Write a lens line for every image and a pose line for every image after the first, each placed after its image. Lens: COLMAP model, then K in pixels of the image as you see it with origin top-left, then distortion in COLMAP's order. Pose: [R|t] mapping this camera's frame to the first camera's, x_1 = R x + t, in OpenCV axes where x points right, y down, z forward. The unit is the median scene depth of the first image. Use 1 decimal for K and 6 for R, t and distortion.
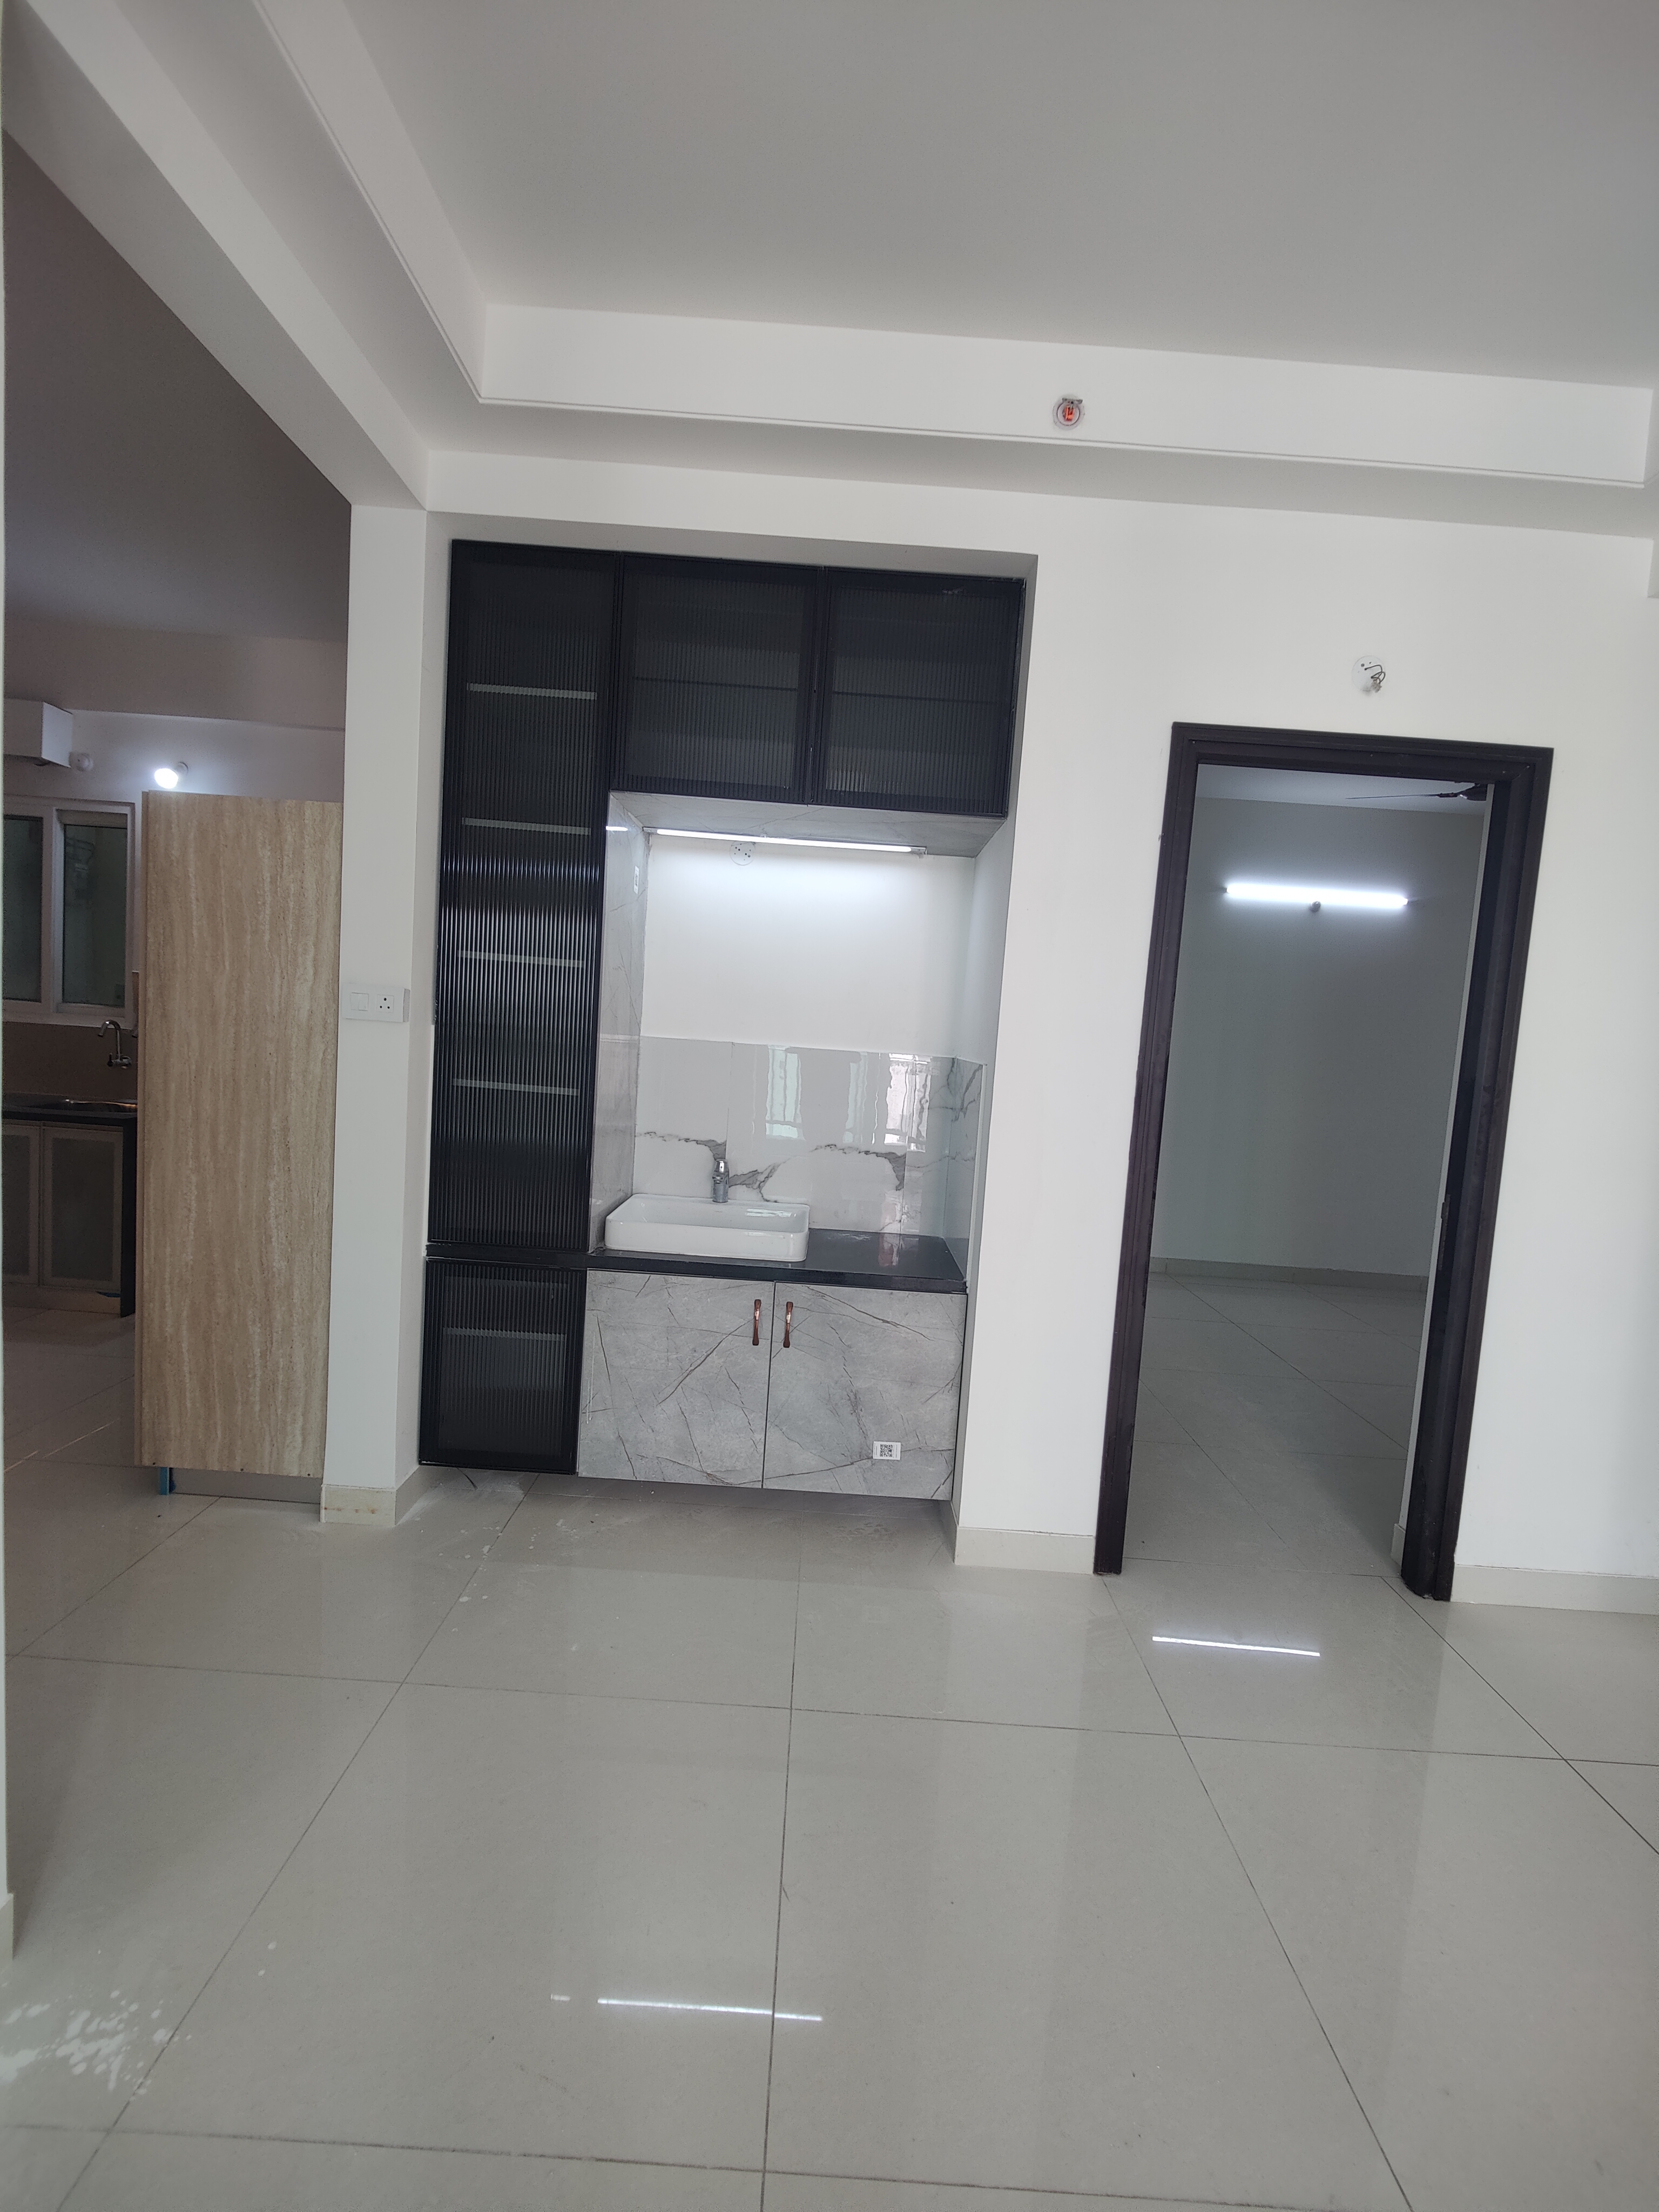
lens RADIAL K [[964.4, 0, 829.5], [0, 964.4, 1106.0], [0, 0, 1]] dist [-0.001129, -0.000126]
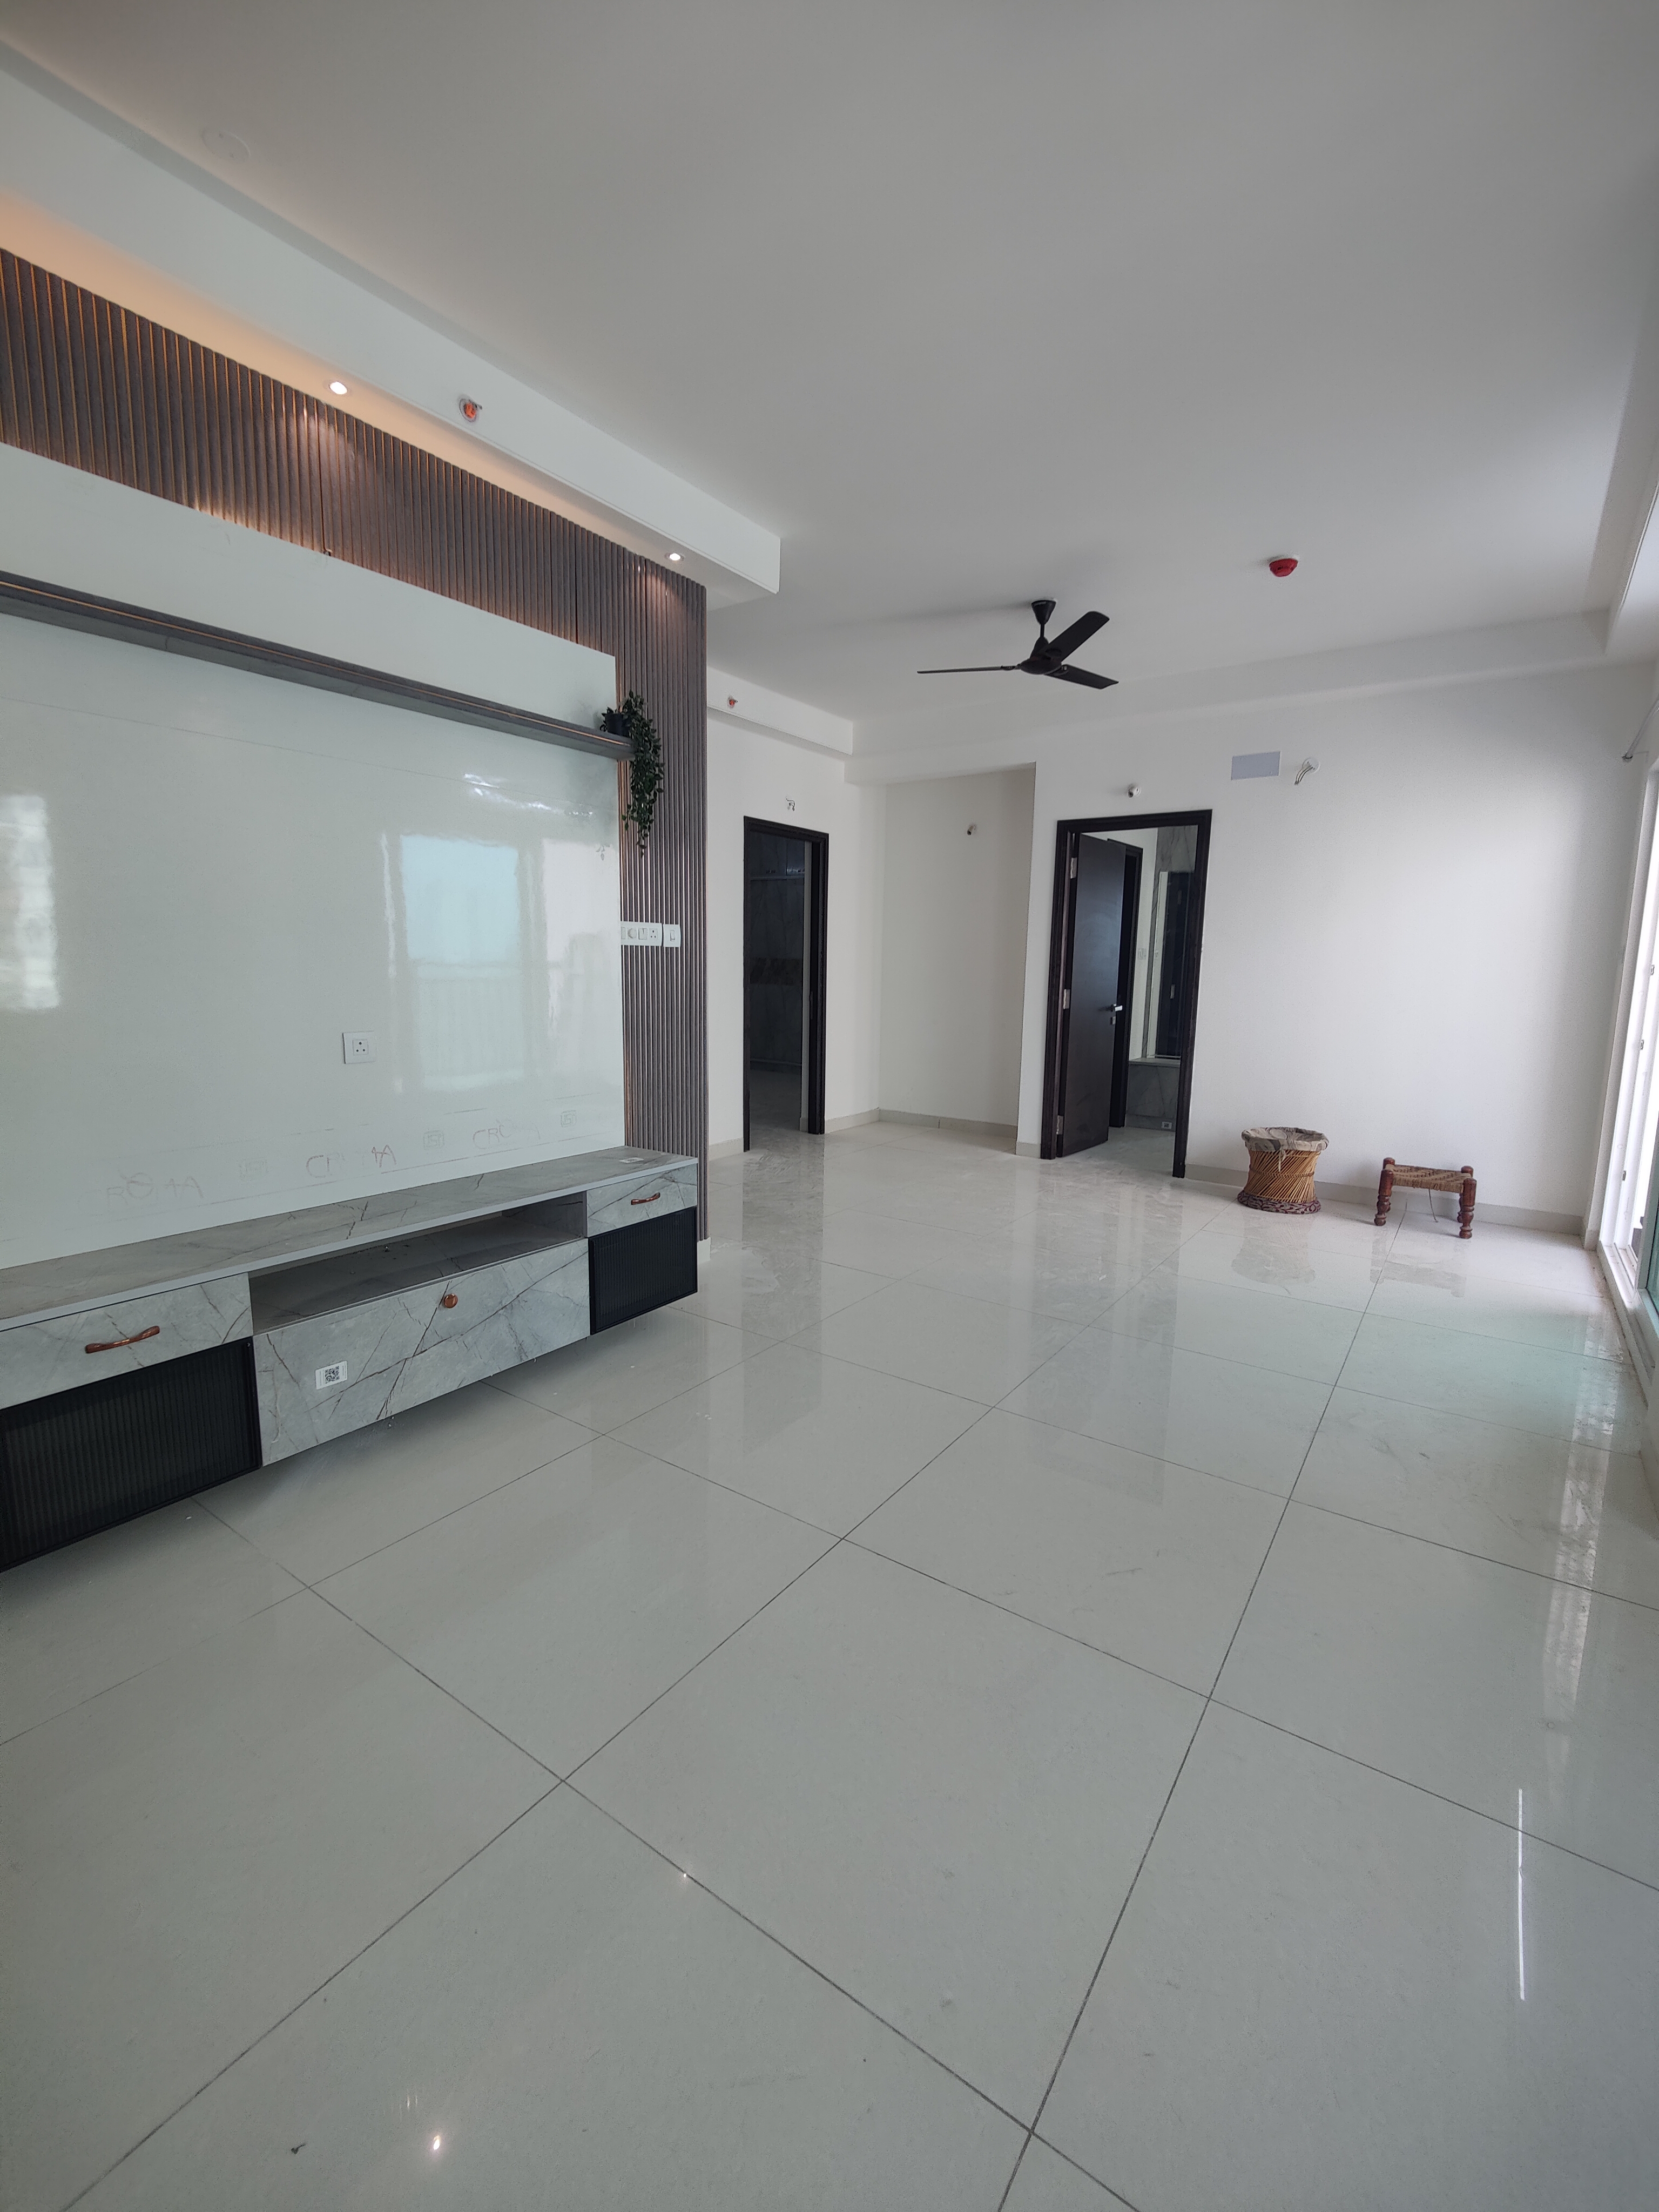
lens RADIAL K [[964.4, 0, 829.5], [0, 964.4, 1106.0], [0, 0, 1]] dist [-0.001129, -0.000126]
pose [[0.570874, -0.175782, 0.801999, -1.635247], [0.084331, 0.984200, 0.155689, -0.011801], [-0.816695, -0.021245, 0.576678, -0.663234]]
